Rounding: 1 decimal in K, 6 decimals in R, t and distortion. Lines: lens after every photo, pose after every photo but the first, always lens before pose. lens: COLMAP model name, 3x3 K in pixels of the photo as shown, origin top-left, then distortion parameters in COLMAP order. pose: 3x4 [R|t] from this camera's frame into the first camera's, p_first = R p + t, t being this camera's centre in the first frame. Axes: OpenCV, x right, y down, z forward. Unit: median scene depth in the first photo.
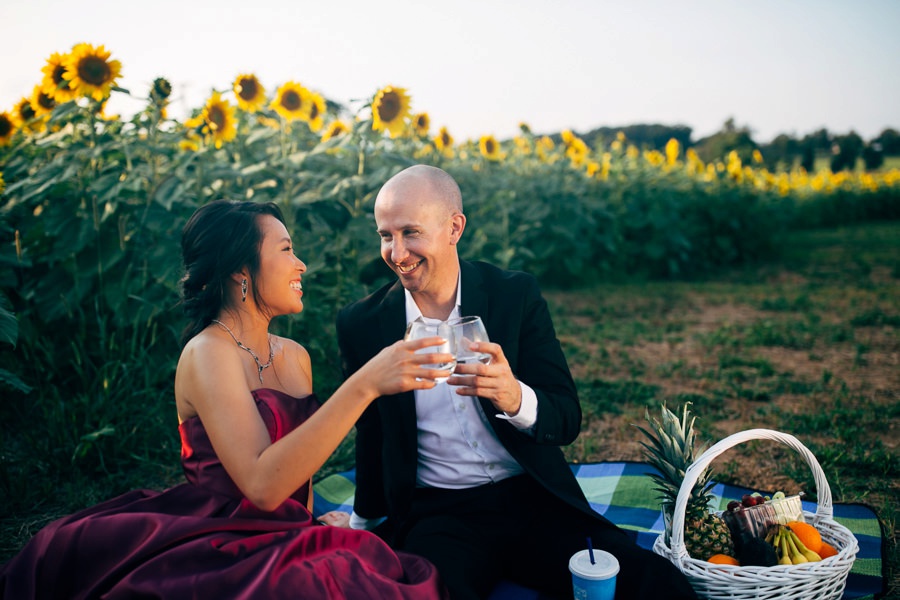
lens RADIAL K [[890.5, 0, 418.2], [0, 890.5, 336.3], [0, 0, 1]] dist [0.002111, 0.000000]
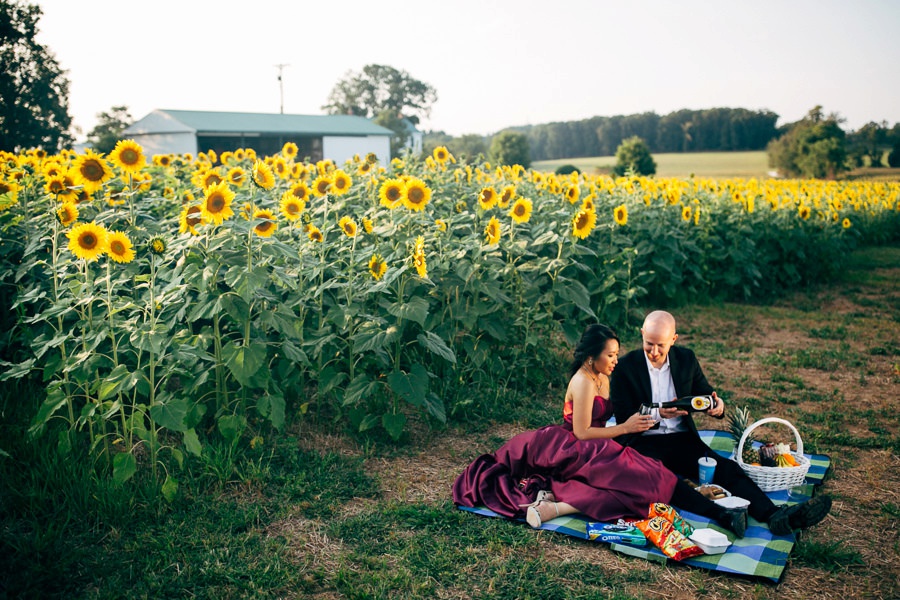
lens RADIAL K [[890.5, 0, 417.8], [0, 890.5, 323.5], [0, 0, 1]] dist [0.002111, 0.000000]
pose [[0.995927, 0.053818, -0.072341, -0.155621], [-0.052797, 0.998478, 0.015955, -0.050762], [0.073089, -0.012070, 0.997252, -0.542141]]
